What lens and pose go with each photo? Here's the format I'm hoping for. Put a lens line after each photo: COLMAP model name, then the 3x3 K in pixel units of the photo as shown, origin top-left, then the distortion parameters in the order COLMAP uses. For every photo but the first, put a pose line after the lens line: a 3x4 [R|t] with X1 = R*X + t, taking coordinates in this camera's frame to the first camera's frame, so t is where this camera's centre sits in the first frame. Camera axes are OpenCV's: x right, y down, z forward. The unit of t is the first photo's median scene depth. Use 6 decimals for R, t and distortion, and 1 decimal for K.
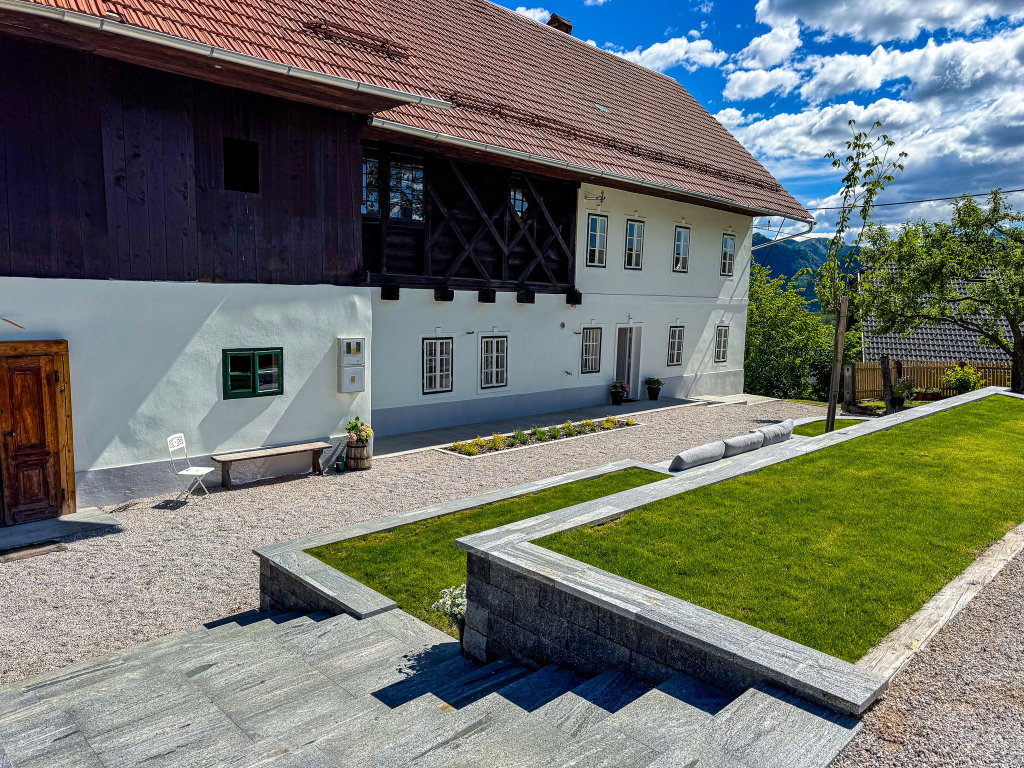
lens RADIAL K [[717.3, 0, 512.0], [0, 717.3, 384.0], [0, 0, 1]] dist [0.019354, -0.002915]
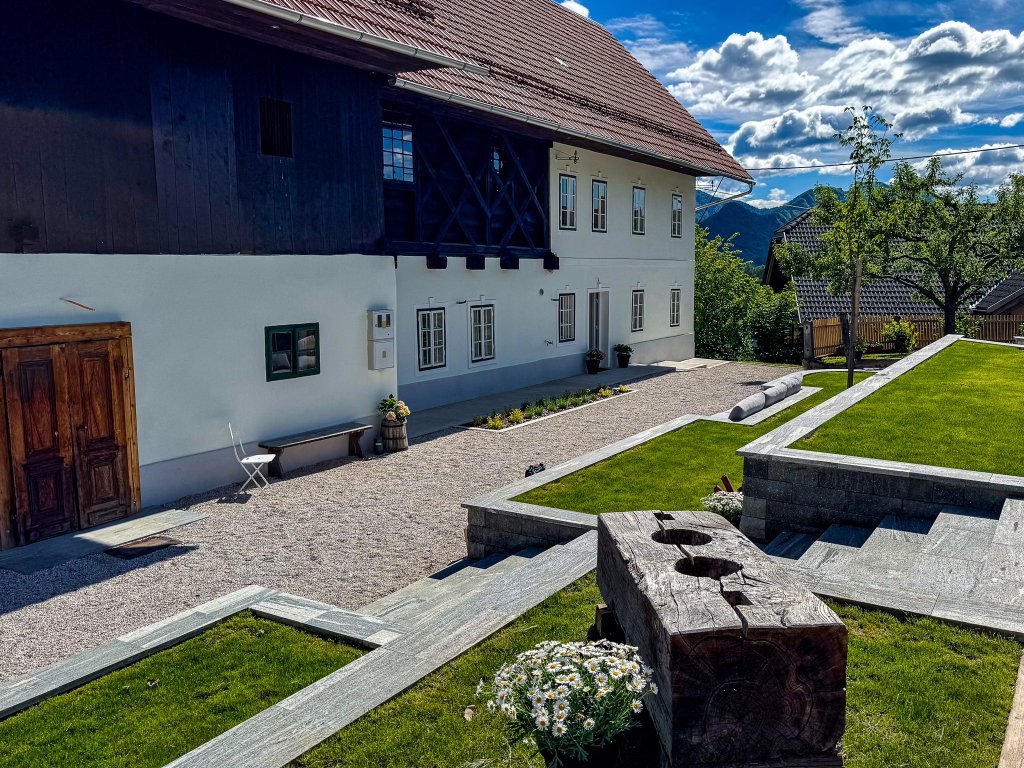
lens RADIAL K [[858.7, 0, 616.8], [0, 858.7, 359.4], [0, 0, 1]] dist [-0.005425, -0.009031]
pose [[0.952656, -0.051570, 0.299645, -0.204520], [0.052781, 0.998598, 0.004055, 0.008464], [-0.299434, 0.011953, 0.954042, -0.120224]]
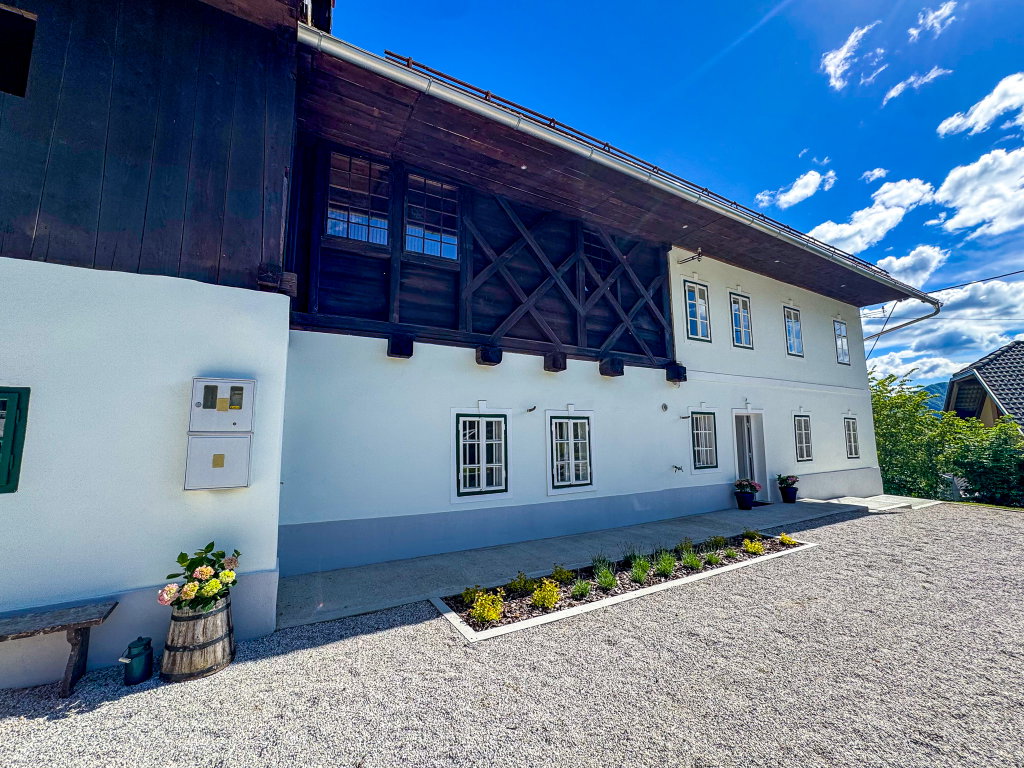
lens RADIAL K [[415.1, 0, 512.0], [0, 415.1, 384.0], [0, 0, 1]] dist [-0.048050, 0.025724]
pose [[0.959843, -0.067610, -0.272268, 0.039580], [-0.001623, 0.969170, -0.246390, 0.007853], [0.280532, 0.236937, 0.930141, 0.597609]]
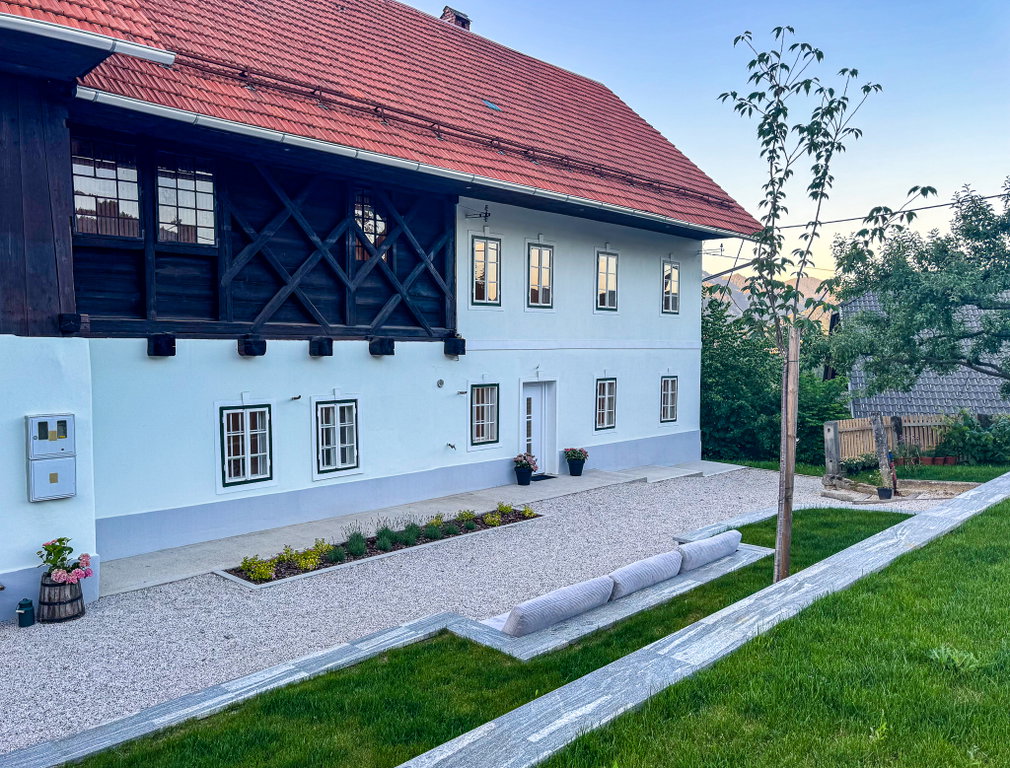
lens RADIAL K [[768.2, 0, 465.9], [0, 768.2, 387.8], [0, 0, 1]] dist [0.057048, 0.004437]
pose [[0.999453, -0.028193, -0.017282, 0.128023], [0.026927, 0.997216, -0.069538, -0.022324], [0.019195, 0.069035, 0.997430, 0.223091]]
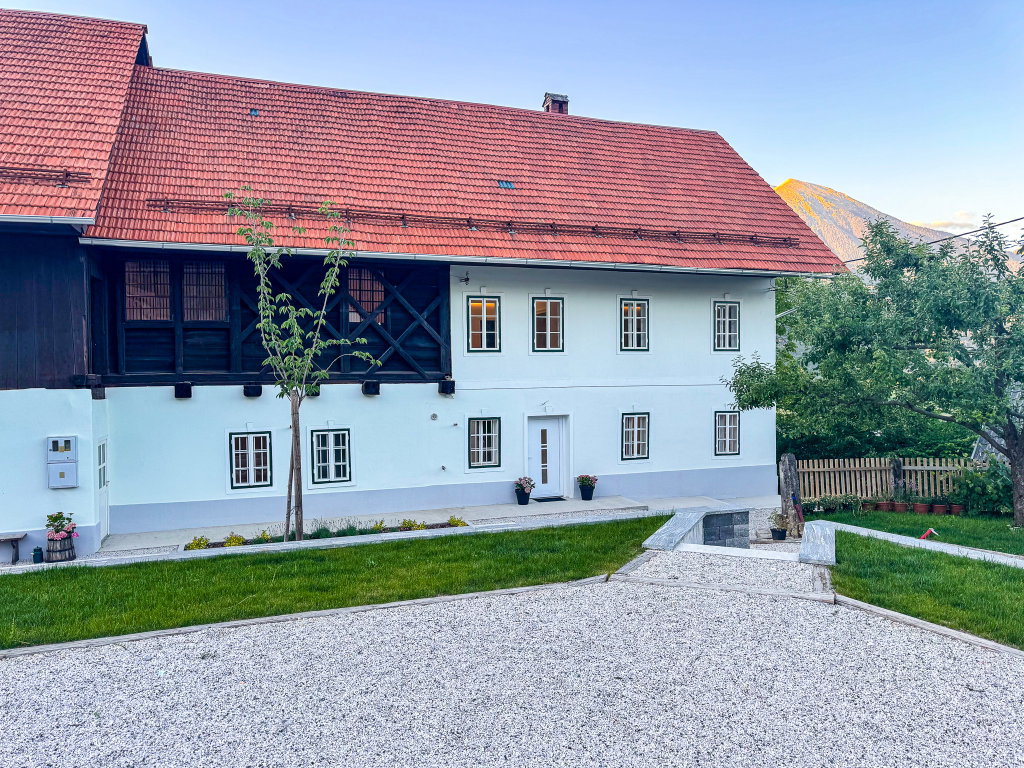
lens RADIAL K [[717.3, 0, 512.0], [0, 717.3, 384.0], [0, 0, 1]] dist [0.019354, -0.002915]
pose [[0.904186, -0.033081, -0.425856, 0.647991], [-0.015349, 0.993836, -0.109792, -0.025906], [0.426863, 0.105809, 0.898105, 0.231481]]
